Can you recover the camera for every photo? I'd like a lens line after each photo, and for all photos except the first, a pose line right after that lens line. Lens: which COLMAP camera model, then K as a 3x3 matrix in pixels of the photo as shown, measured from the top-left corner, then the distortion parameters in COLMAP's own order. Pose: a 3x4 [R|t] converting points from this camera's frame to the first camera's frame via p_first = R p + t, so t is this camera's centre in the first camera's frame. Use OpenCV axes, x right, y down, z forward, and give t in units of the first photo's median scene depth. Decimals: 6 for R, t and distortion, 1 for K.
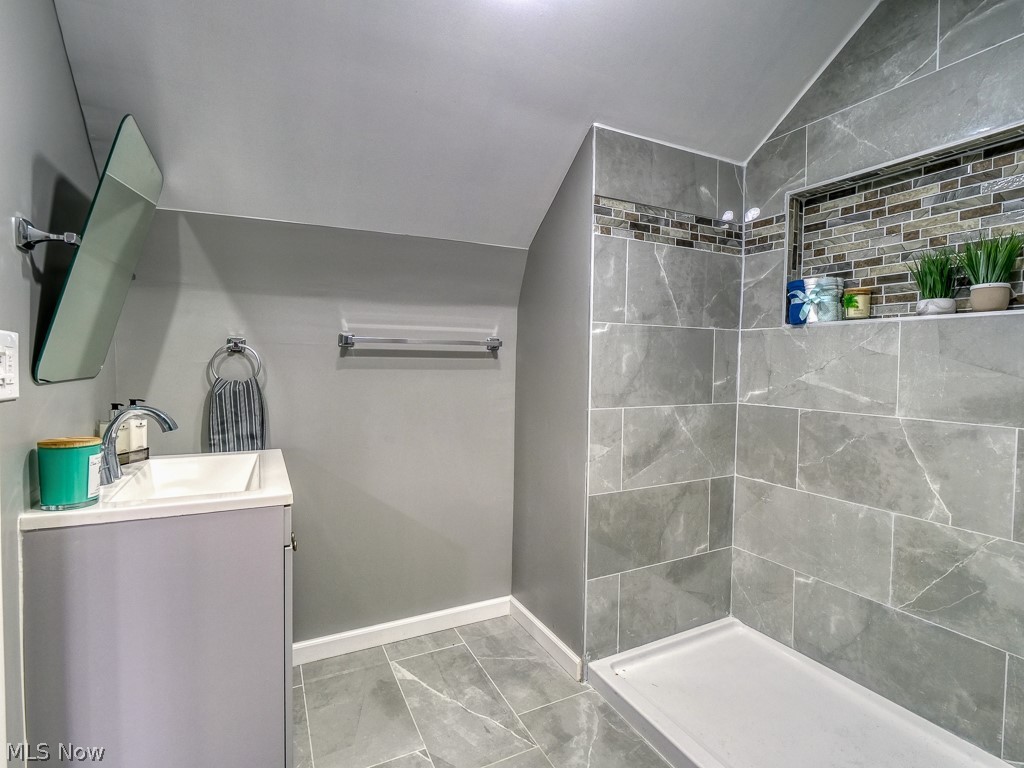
lens RADIAL K [[505.9, 0, 517.3], [0, 505.9, 378.2], [0, 0, 1]] dist [-0.012678, -0.001421]
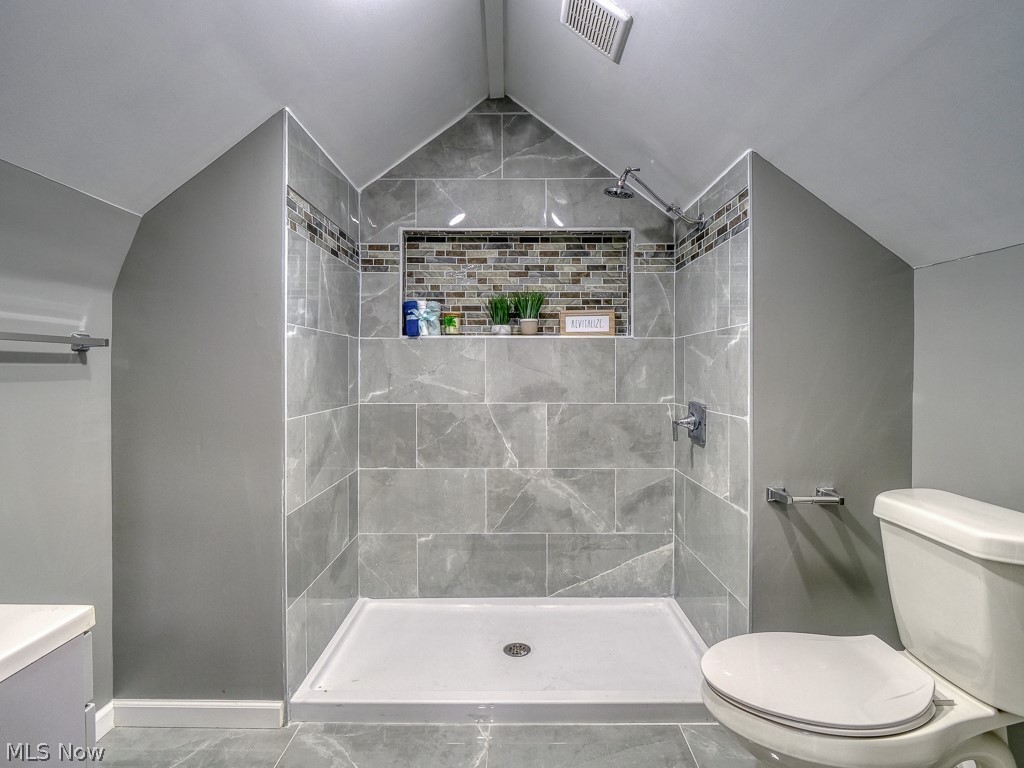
lens RADIAL K [[505.9, 0, 517.3], [0, 505.9, 378.2], [0, 0, 1]] dist [-0.012678, -0.001421]
pose [[0.451542, -0.024856, 0.891903, -0.464148], [0.035619, 0.999317, 0.009817, -0.006246], [-0.891538, 0.027336, 0.452120, 0.214954]]
